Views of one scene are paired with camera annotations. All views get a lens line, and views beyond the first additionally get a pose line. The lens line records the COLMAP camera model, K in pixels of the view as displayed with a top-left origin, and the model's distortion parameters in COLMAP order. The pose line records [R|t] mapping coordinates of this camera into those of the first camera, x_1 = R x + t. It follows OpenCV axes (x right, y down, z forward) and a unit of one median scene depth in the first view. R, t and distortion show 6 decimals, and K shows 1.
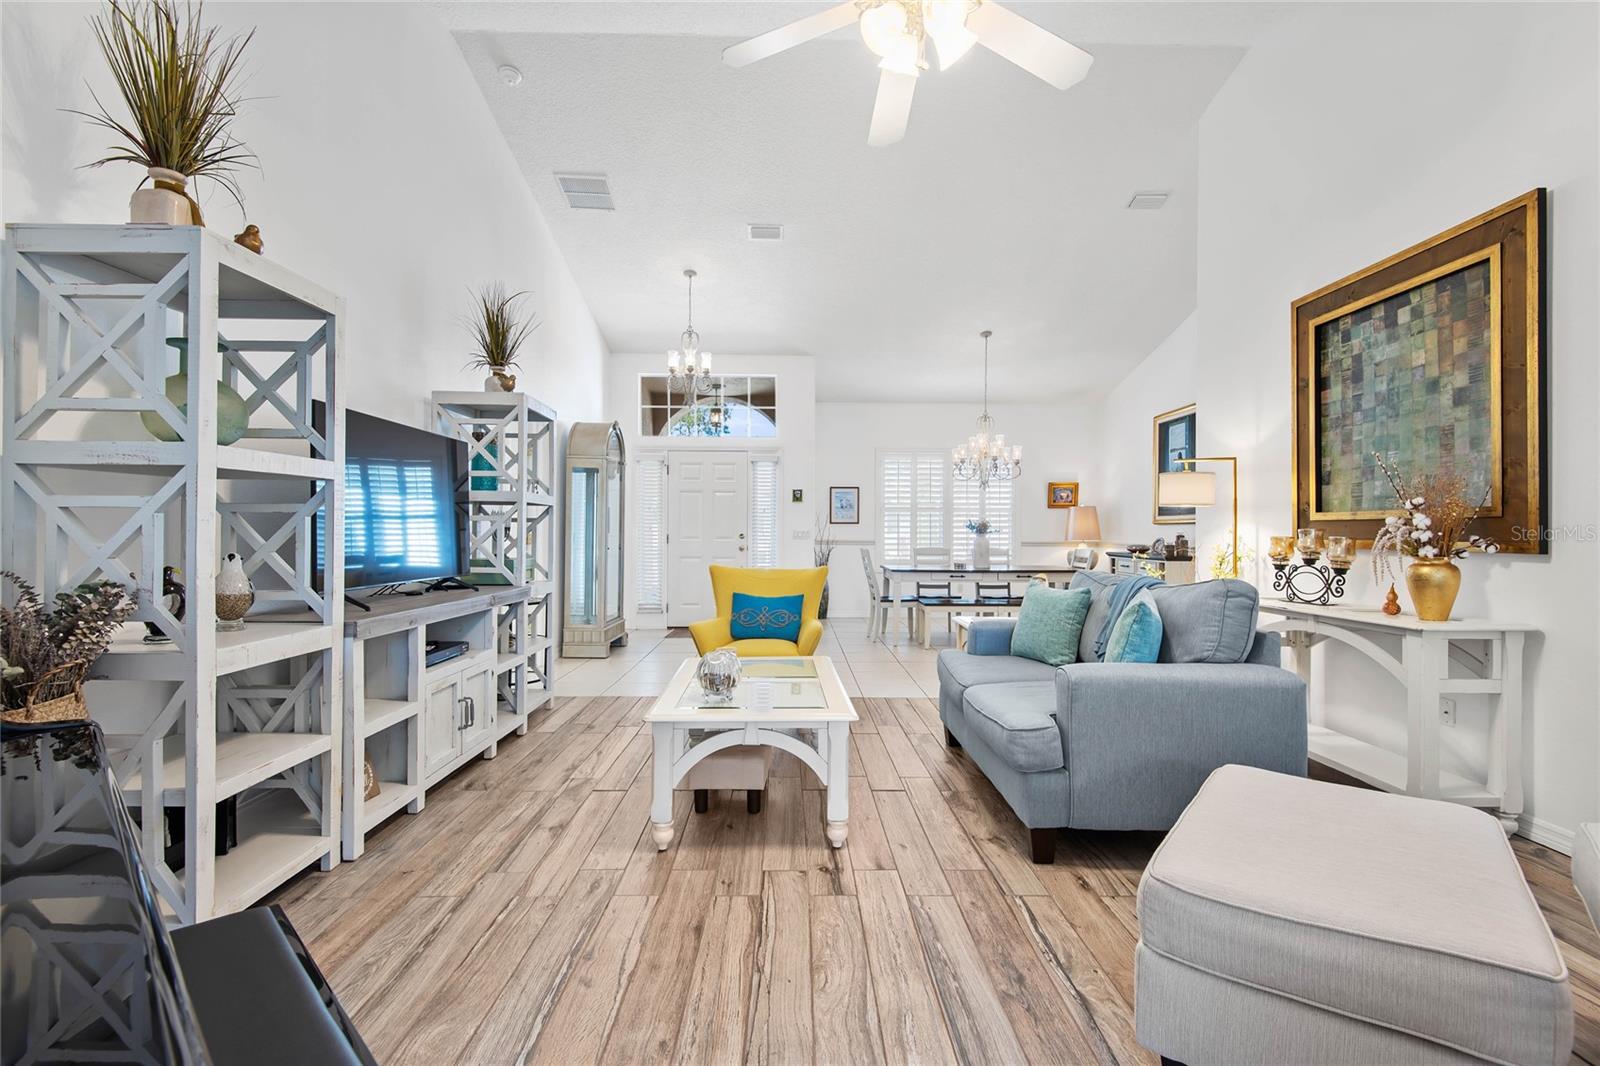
lens RADIAL K [[732.5, 0, 809.4], [0, 732.5, 530.8], [0, 0, 1]] dist [0.025292, -0.012325]
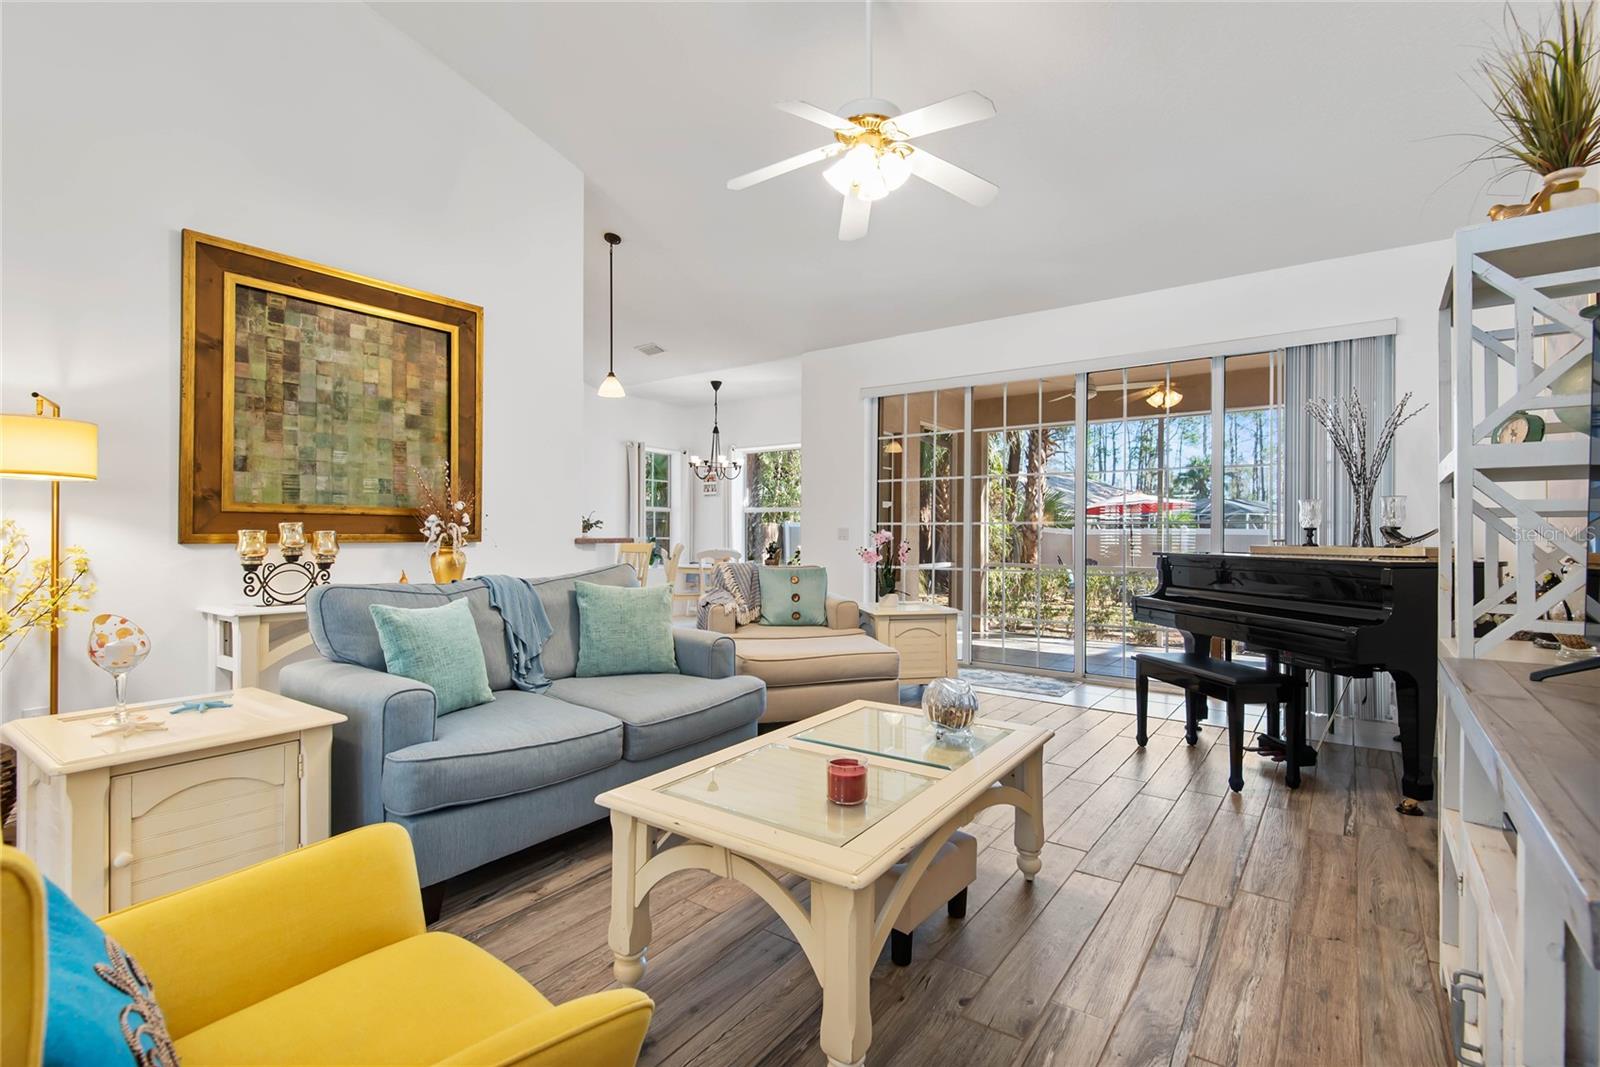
lens RADIAL K [[732.5, 0, 806.6], [0, 732.5, 532.0], [0, 0, 1]] dist [0.025292, -0.012325]
pose [[-0.791149, -0.010016, 0.611542, -0.396515], [-0.011860, 0.999929, 0.001033, 0.000904], [-0.611509, -0.006436, -0.791211, 1.400685]]
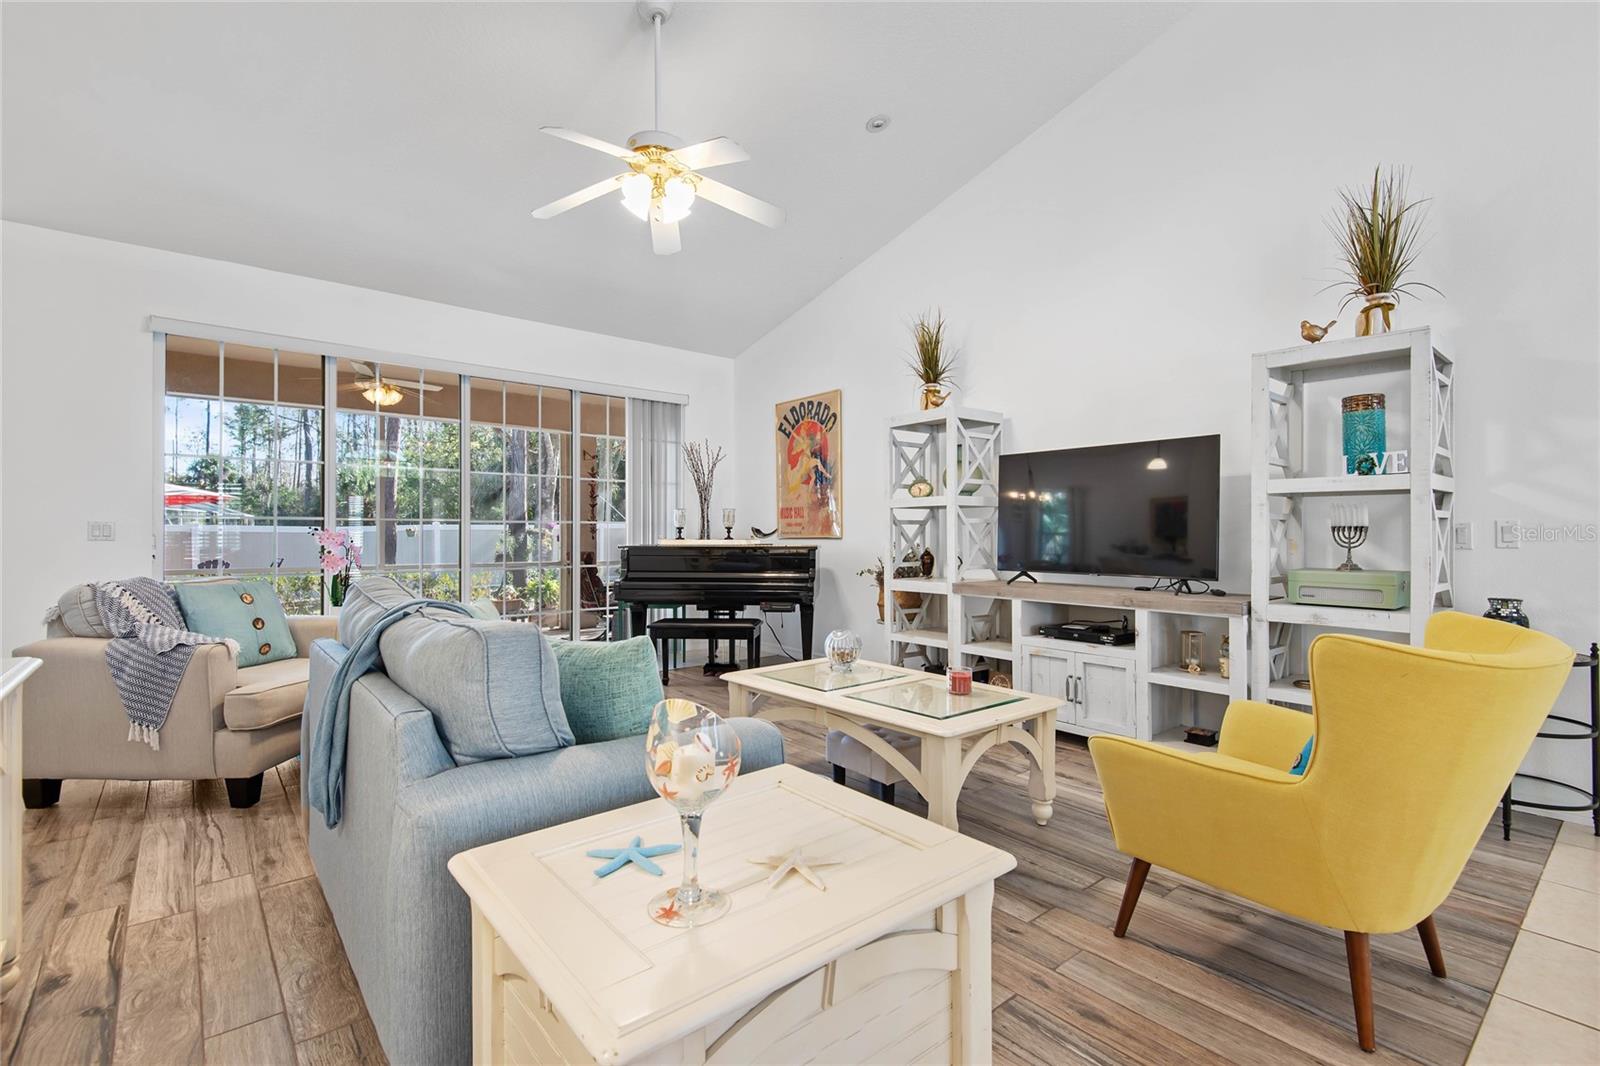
lens RADIAL K [[732.5, 0, 796.5], [0, 732.5, 532.8], [0, 0, 1]] dist [0.025292, -0.012325]
pose [[-0.787524, -0.008820, -0.616221, 0.549479], [-0.005688, 0.999959, -0.007043, 0.010496], [0.616258, -0.002042, -0.787542, 1.526351]]
